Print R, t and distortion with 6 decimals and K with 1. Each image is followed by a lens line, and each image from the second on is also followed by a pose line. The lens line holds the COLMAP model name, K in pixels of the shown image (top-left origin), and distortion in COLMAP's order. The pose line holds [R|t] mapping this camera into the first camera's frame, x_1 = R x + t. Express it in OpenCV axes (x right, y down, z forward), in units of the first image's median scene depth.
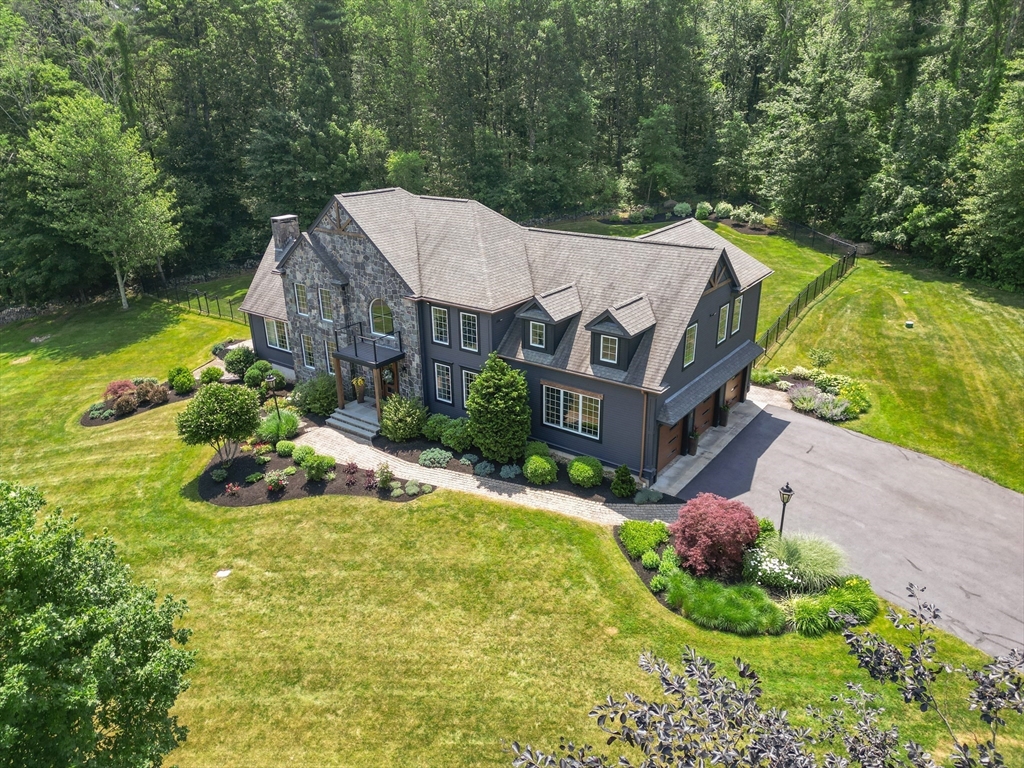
lens RADIAL K [[716.1, 0, 516.0], [0, 716.1, 384.9], [0, 0, 1]] dist [0.075100, -0.074952]
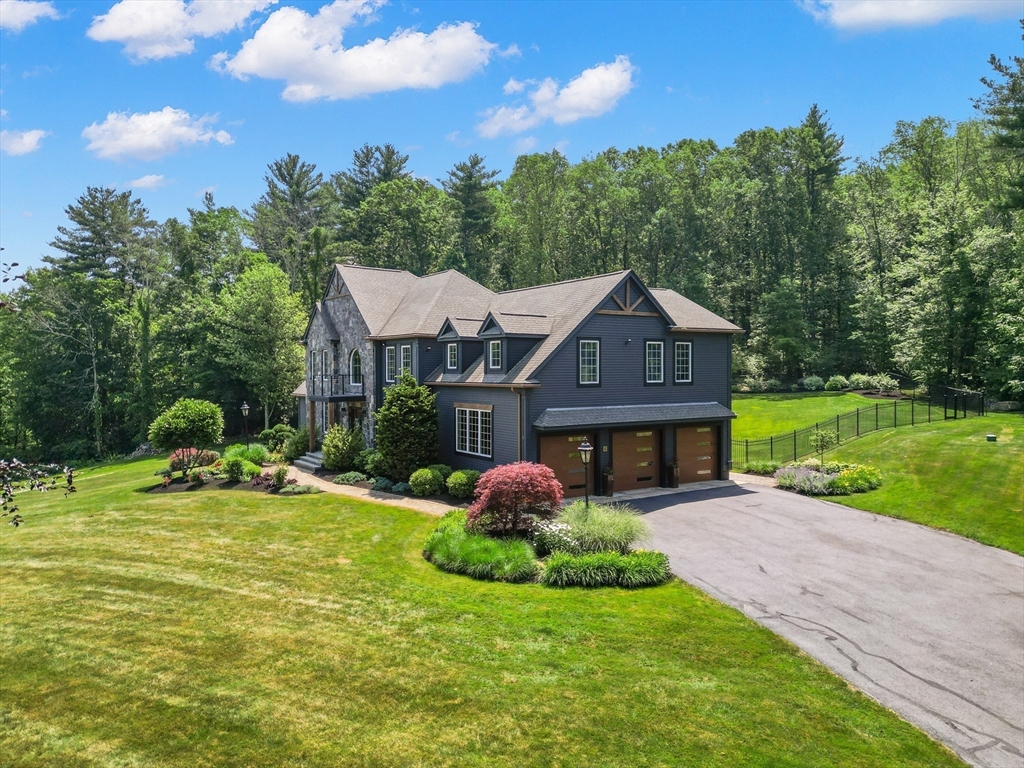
lens RADIAL K [[731.5, 0, 512.0], [0, 731.5, 384.0], [0, 0, 1]] dist [0.066041, -0.061309]
pose [[0.939879, 0.015895, -0.341138, 0.437715], [-0.136228, 0.933451, -0.331831, 0.281931], [0.313161, 0.358353, 0.879496, 0.116890]]
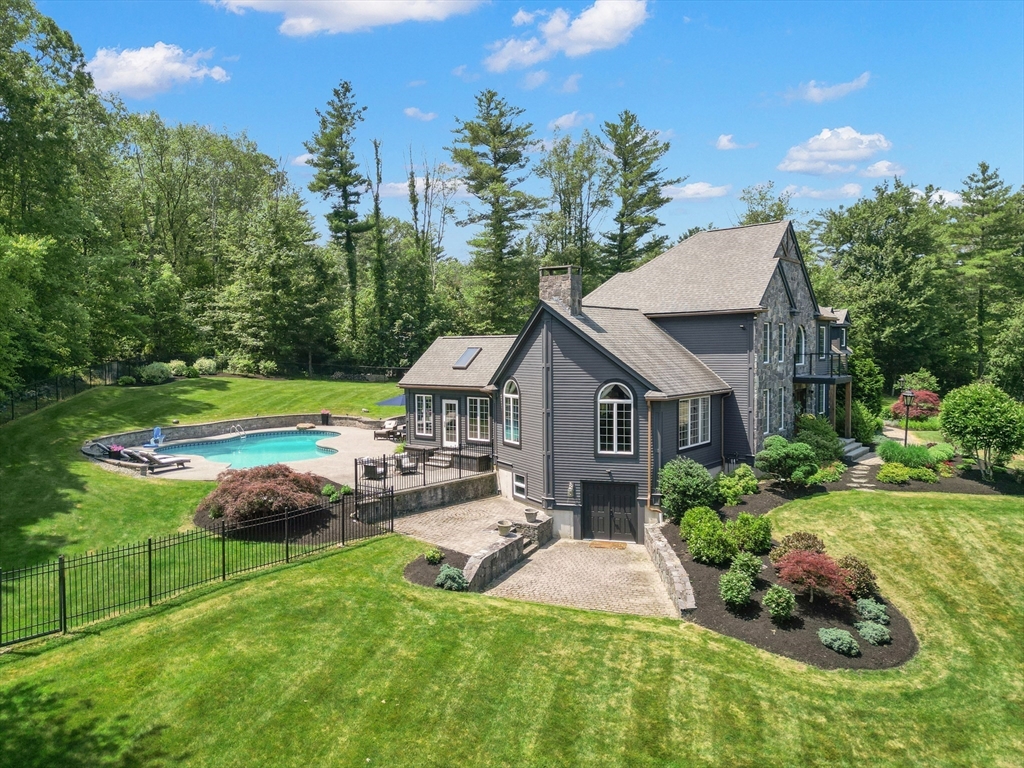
lens RADIAL K [[716.1, 0, 516.0], [0, 716.1, 384.9], [0, 0, 1]] dist [0.075100, -0.074952]
pose [[0.035131, -0.041701, 0.998512, -1.271422], [0.385906, 0.922201, 0.024937, -0.231771], [-0.921869, 0.384456, 0.048491, 1.414568]]
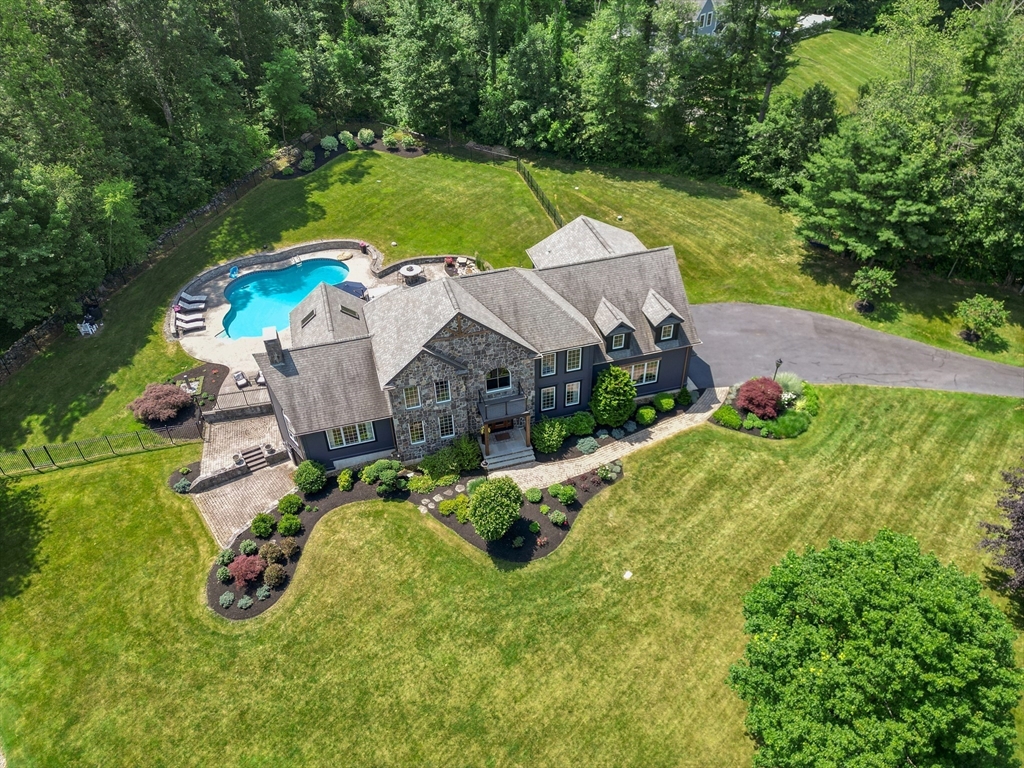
lens RADIAL K [[716.1, 0, 516.0], [0, 716.1, 384.9], [0, 0, 1]] dist [0.075100, -0.074952]
pose [[0.613724, -0.492964, 0.616708, -1.032670], [0.307585, 0.868691, 0.388288, -0.614594], [-0.727141, -0.048612, 0.684765, 0.094581]]
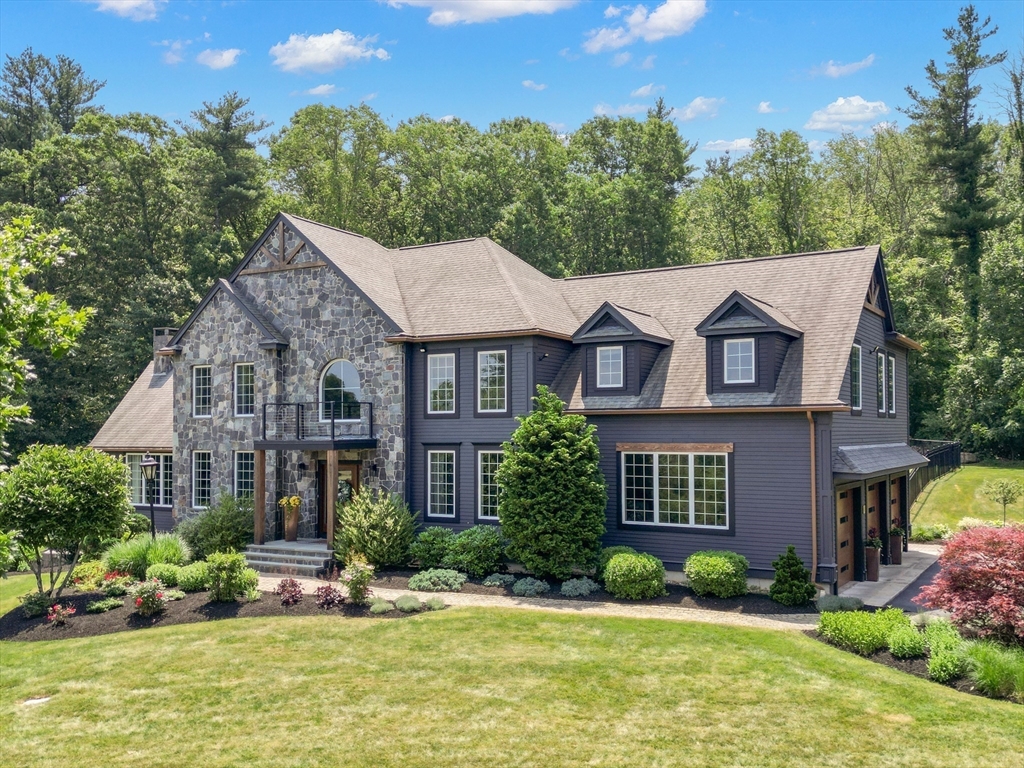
lens RADIAL K [[962.1, 0, 512.4], [0, 962.1, 405.4], [0, 0, 1]] dist [0.054058, -0.015931]
pose [[0.995636, 0.010591, 0.092714, -0.122879], [0.027871, 0.914437, -0.403767, 0.275304], [-0.089058, 0.404589, 0.910152, 0.247468]]
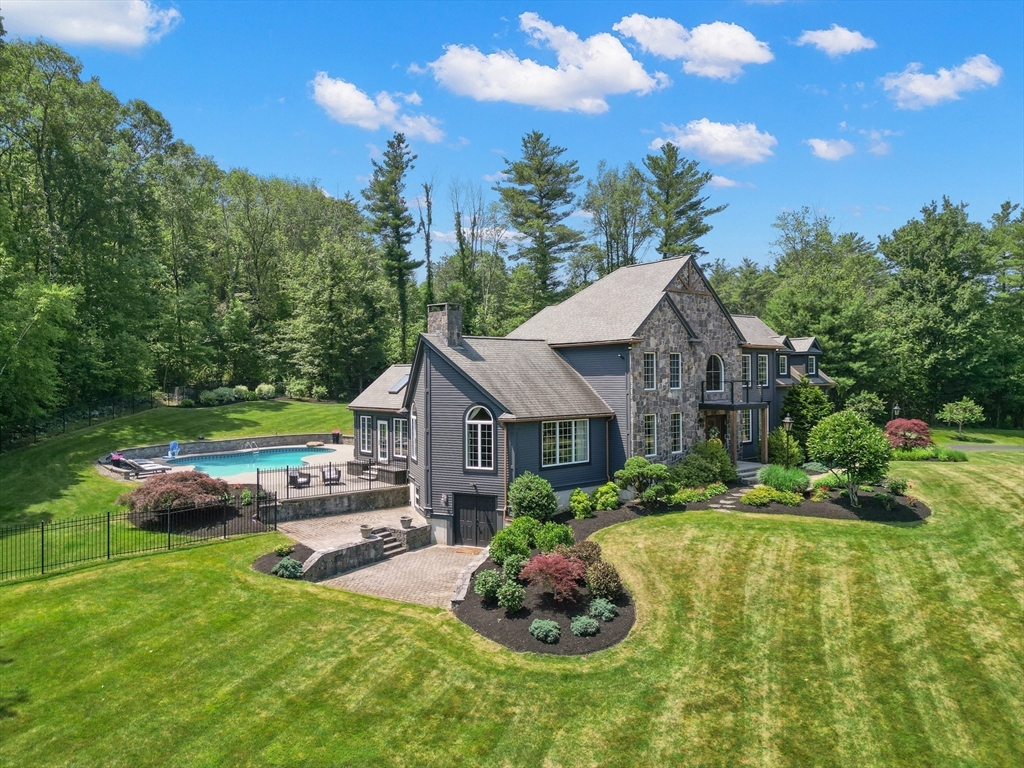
lens RADIAL K [[716.1, 0, 516.0], [0, 716.1, 384.9], [0, 0, 1]] dist [0.075100, -0.074952]
pose [[0.218374, -0.004145, 0.975856, -1.335760], [0.374307, 0.923862, -0.079837, -0.108100], [-0.901225, 0.382704, 0.203299, 1.119383]]
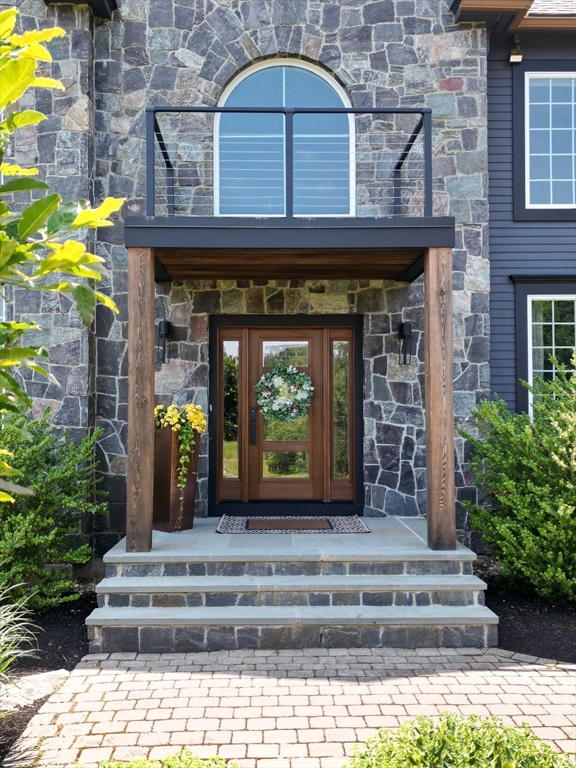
lens RADIAL K [[721.6, 0, 288.0], [0, 721.6, 384.0], [0, 0, 1]] dist [0.054058, -0.015931]
pose [[0.799725, 0.034814, 0.599357, -0.352533], [0.220464, 0.911542, -0.347113, 0.073027], [-0.558423, 0.409732, 0.721307, 0.908995]]
